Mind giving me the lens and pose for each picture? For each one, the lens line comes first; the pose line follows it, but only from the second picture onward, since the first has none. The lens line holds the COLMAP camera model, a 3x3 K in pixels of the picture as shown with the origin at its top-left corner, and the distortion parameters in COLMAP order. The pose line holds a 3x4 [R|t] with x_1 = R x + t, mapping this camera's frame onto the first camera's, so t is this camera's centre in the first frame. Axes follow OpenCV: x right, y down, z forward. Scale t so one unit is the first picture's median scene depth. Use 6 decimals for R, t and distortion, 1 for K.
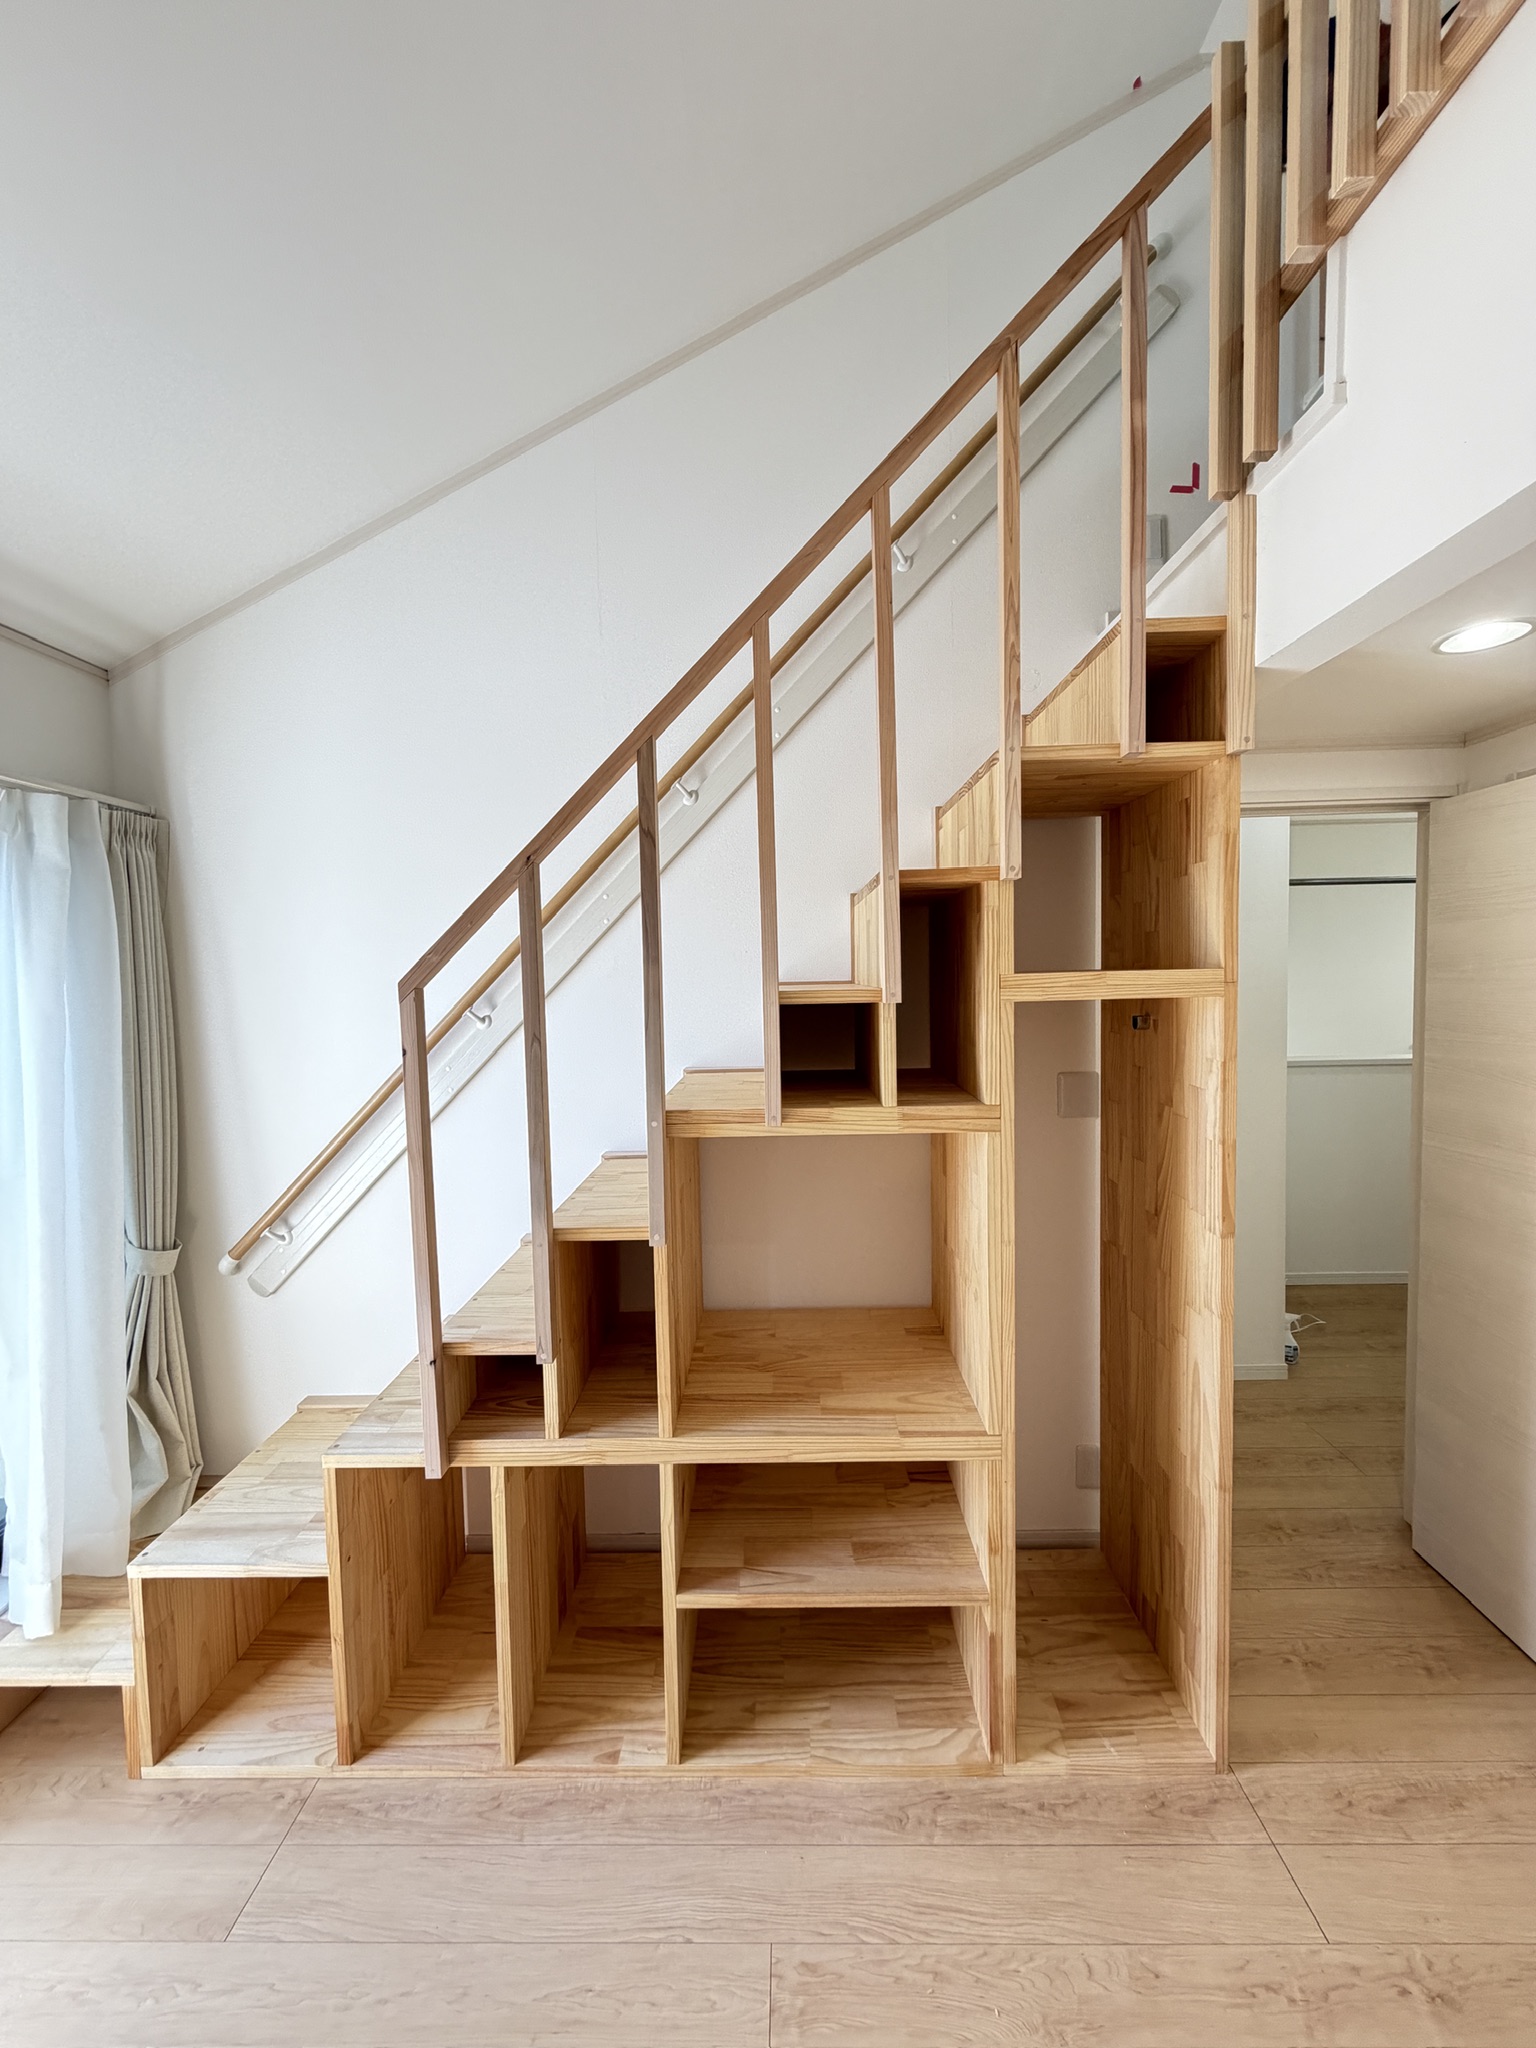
lens RADIAL K [[815.0, 0, 768.0], [0, 815.0, 1024.0], [0, 0, 1]] dist [-0.001134, -0.000425]
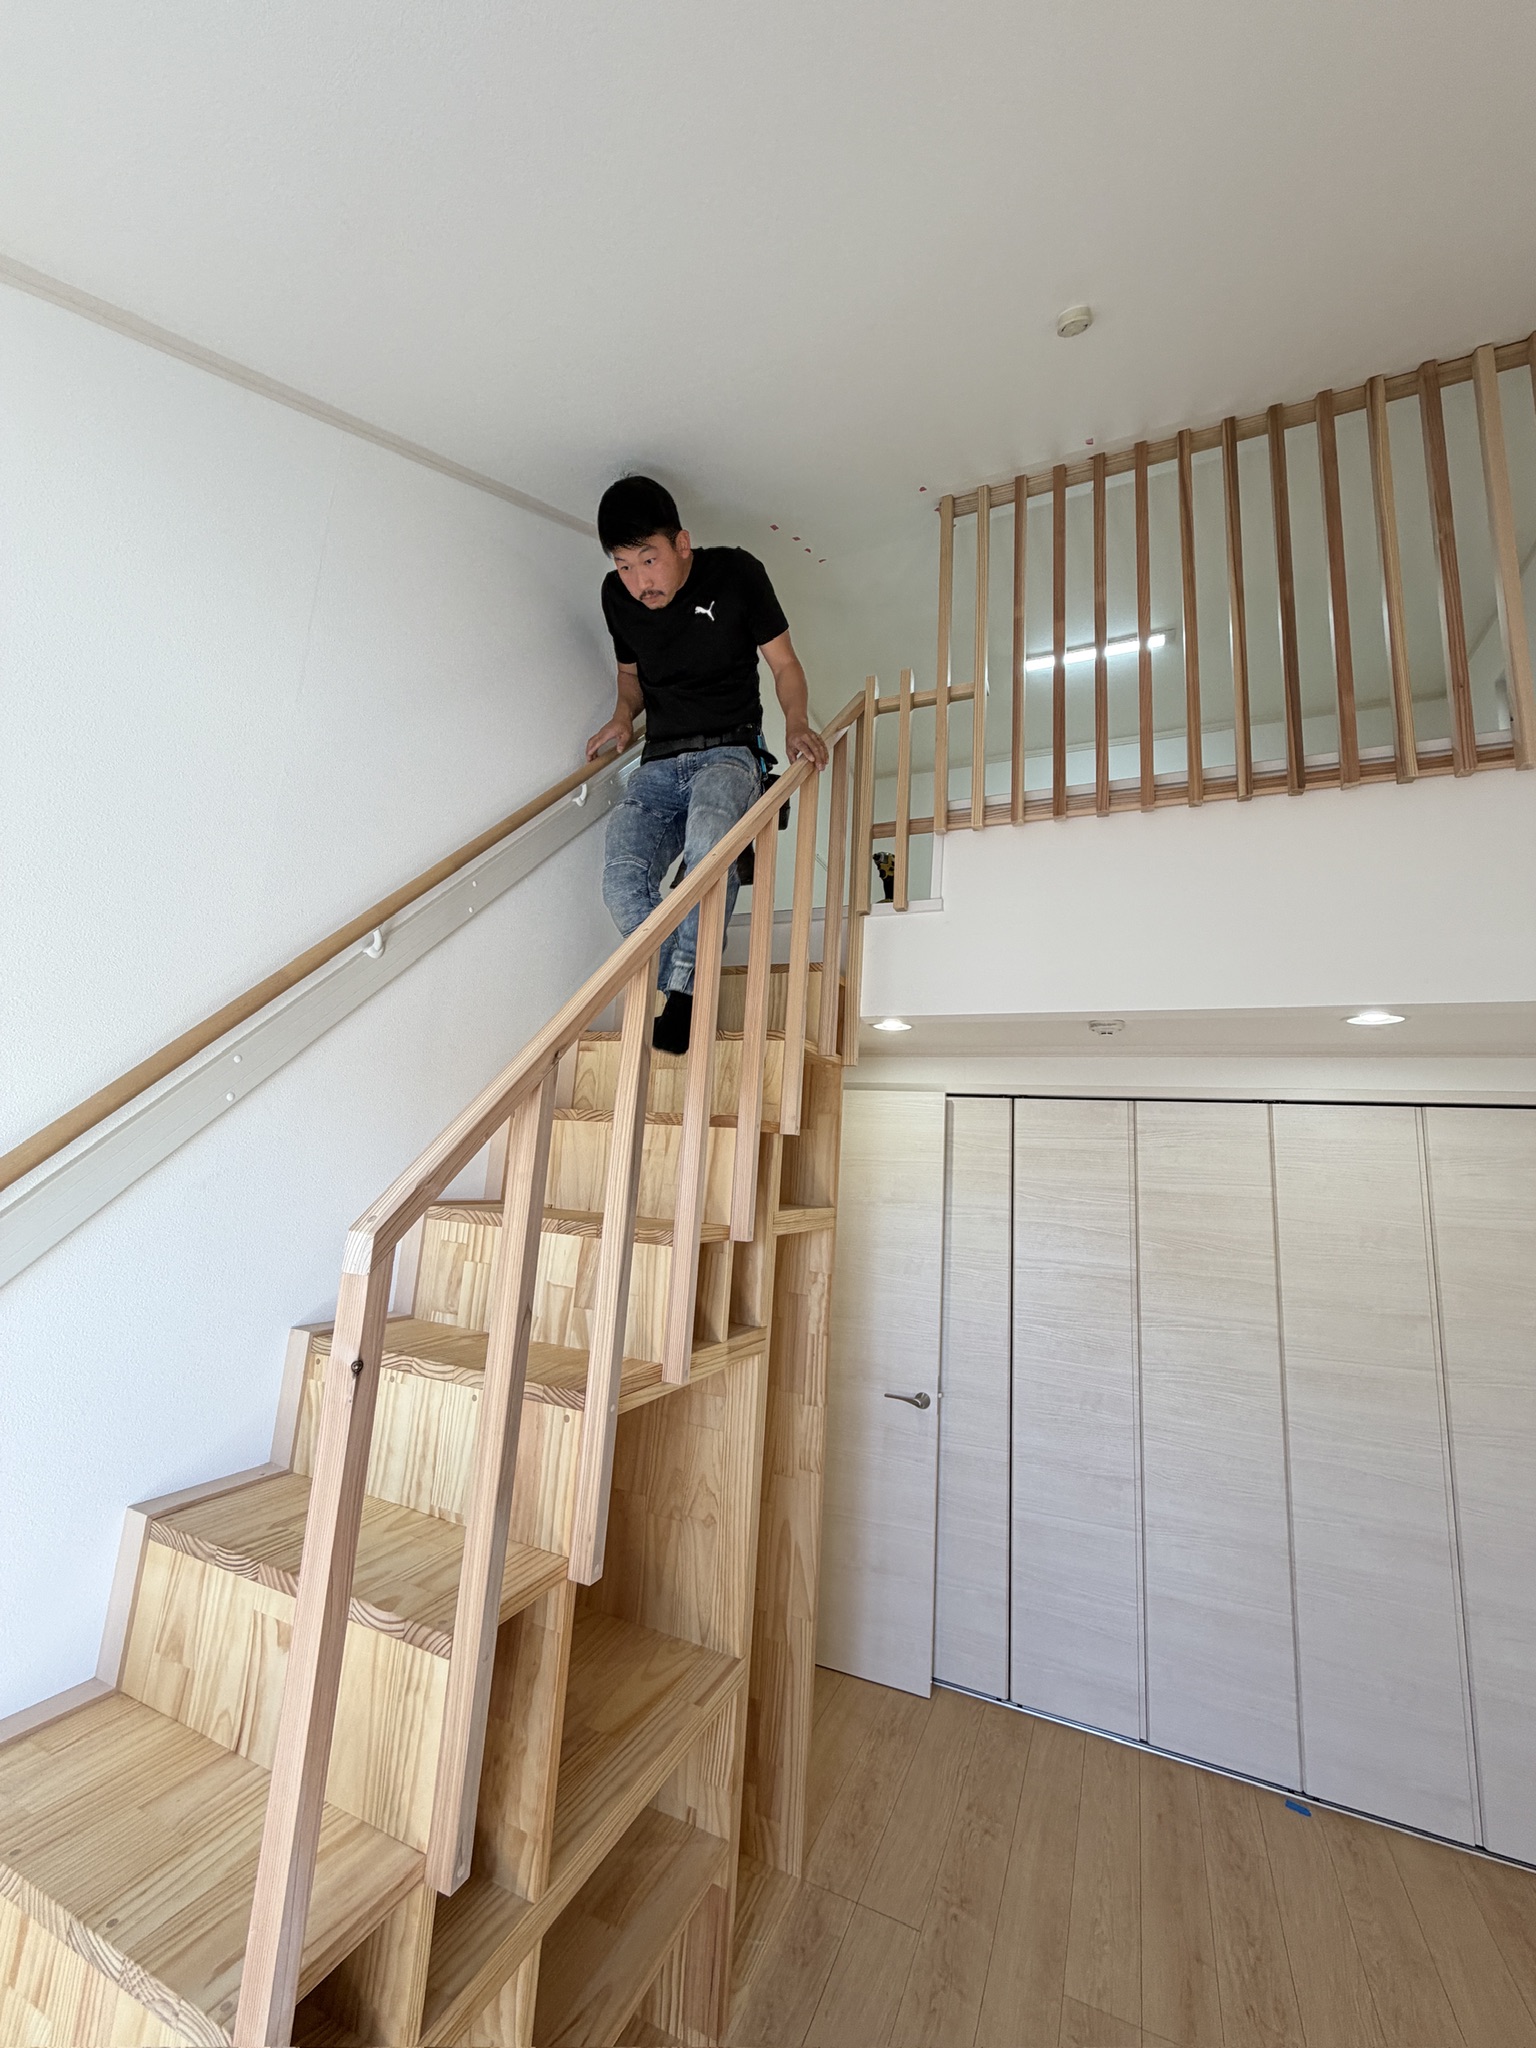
lens RADIAL K [[815.0, 0, 768.0], [0, 815.0, 1024.0], [0, 0, 1]] dist [-0.001134, -0.000425]
pose [[0.377761, 0.206565, 0.902567, -0.832380], [-0.010137, 0.975661, -0.219051, -0.065899], [-0.925848, 0.073600, 0.370661, 0.514567]]
